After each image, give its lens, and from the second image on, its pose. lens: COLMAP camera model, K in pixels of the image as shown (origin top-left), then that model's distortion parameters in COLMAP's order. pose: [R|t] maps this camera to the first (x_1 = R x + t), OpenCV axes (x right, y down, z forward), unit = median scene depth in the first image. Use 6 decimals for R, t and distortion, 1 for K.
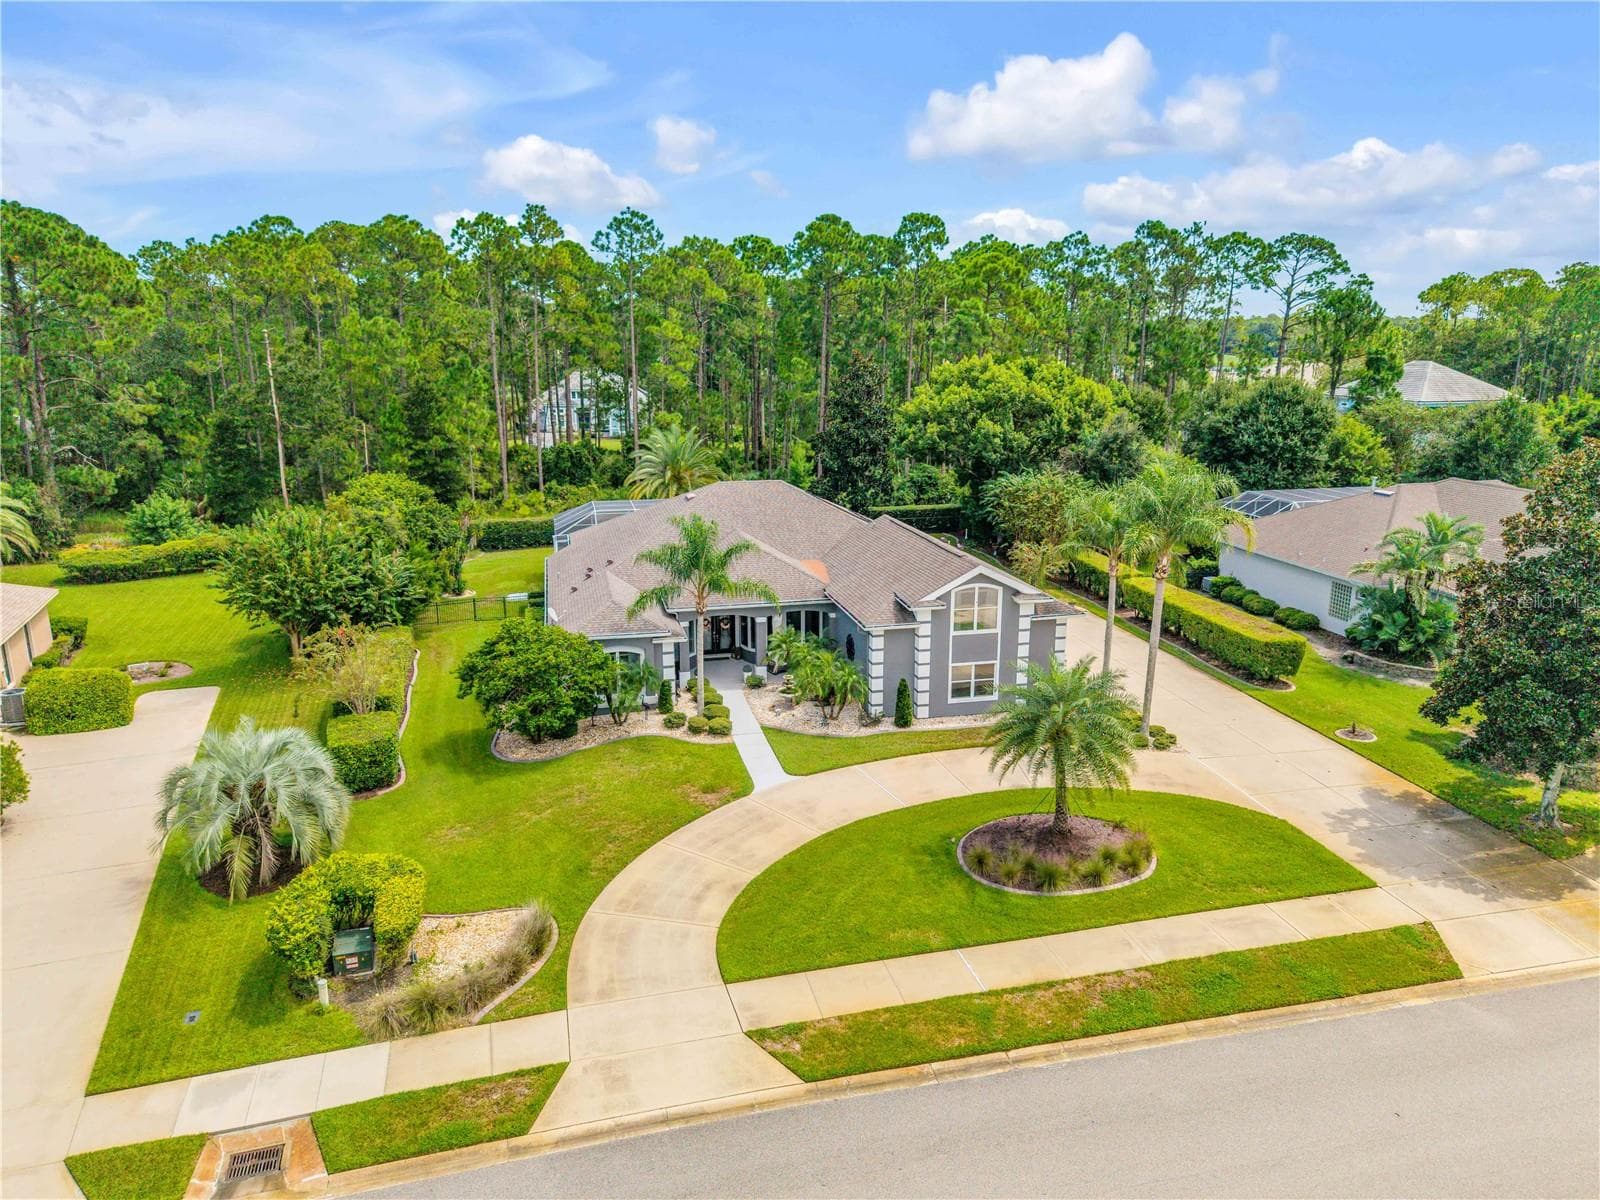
lens RADIAL K [[1070.5, 0, 801.5], [0, 1070.5, 606.8], [0, 0, 1]] dist [0.027662, -0.029441]
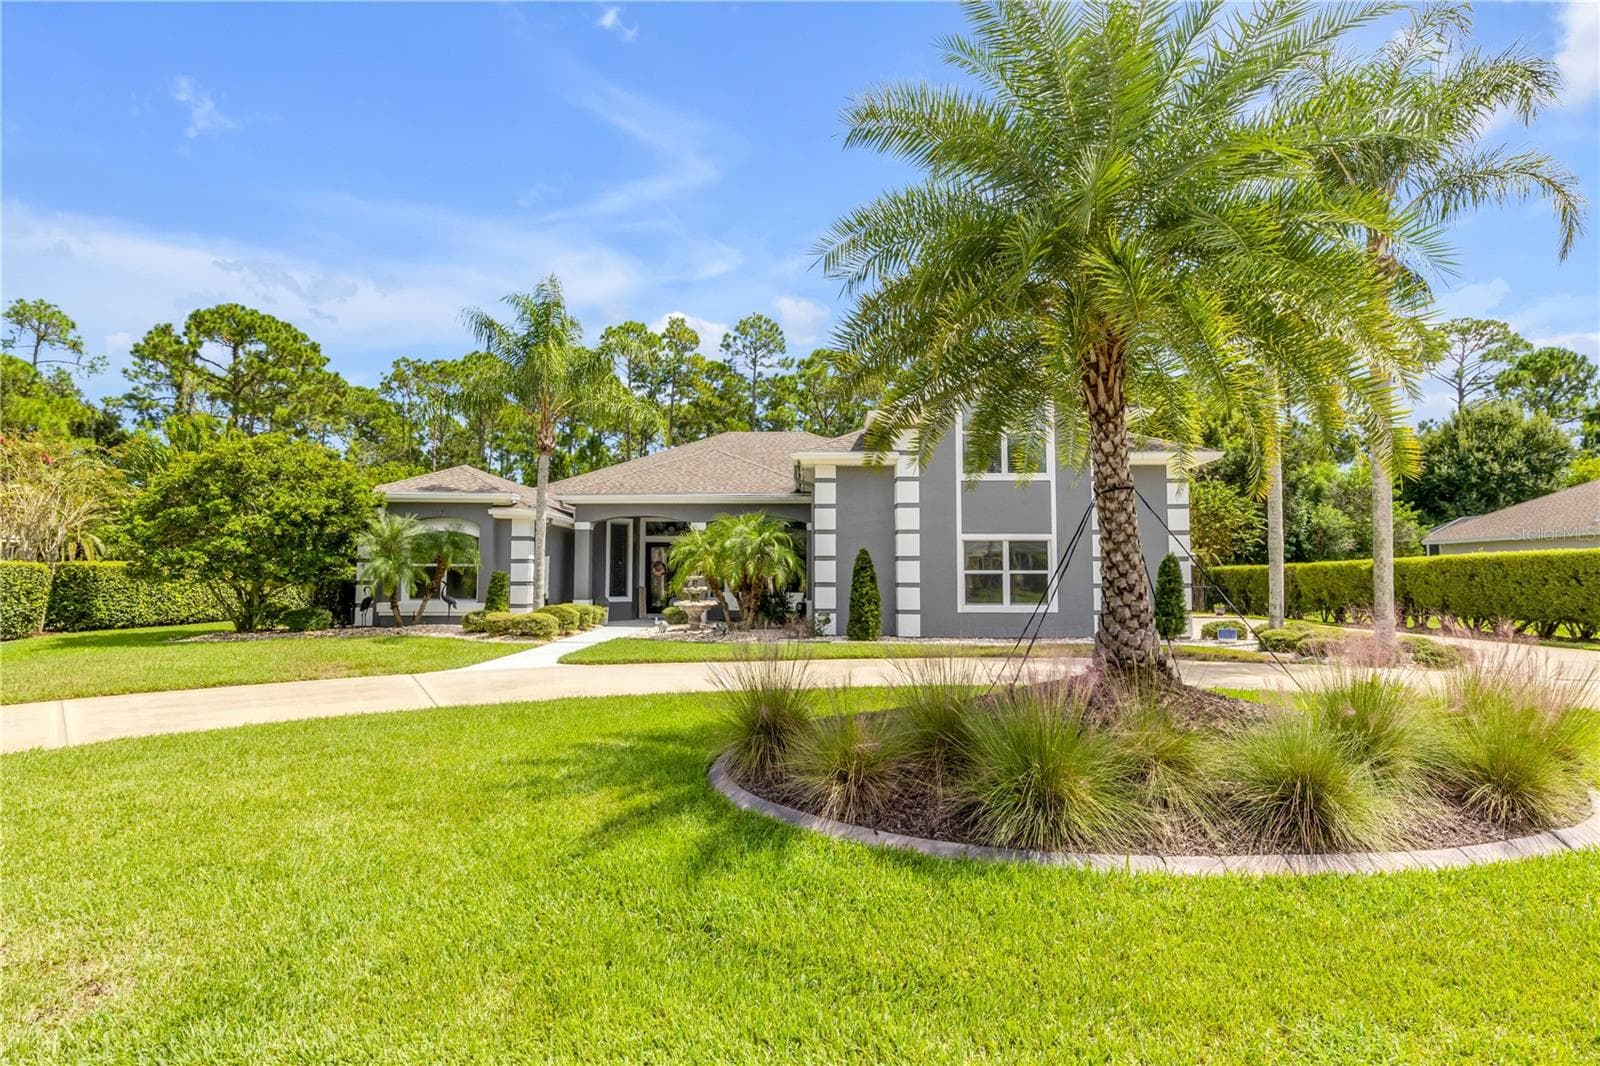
lens RADIAL K [[825.0, 0, 797.9], [0, 825.0, 528.9], [0, 0, 1]] dist [-0.003500, -0.000581]
pose [[0.971062, -0.011672, -0.238544, 0.159535], [-0.062869, 0.951086, -0.302461, 0.182151], [0.230406, 0.308705, 0.922830, 0.594878]]
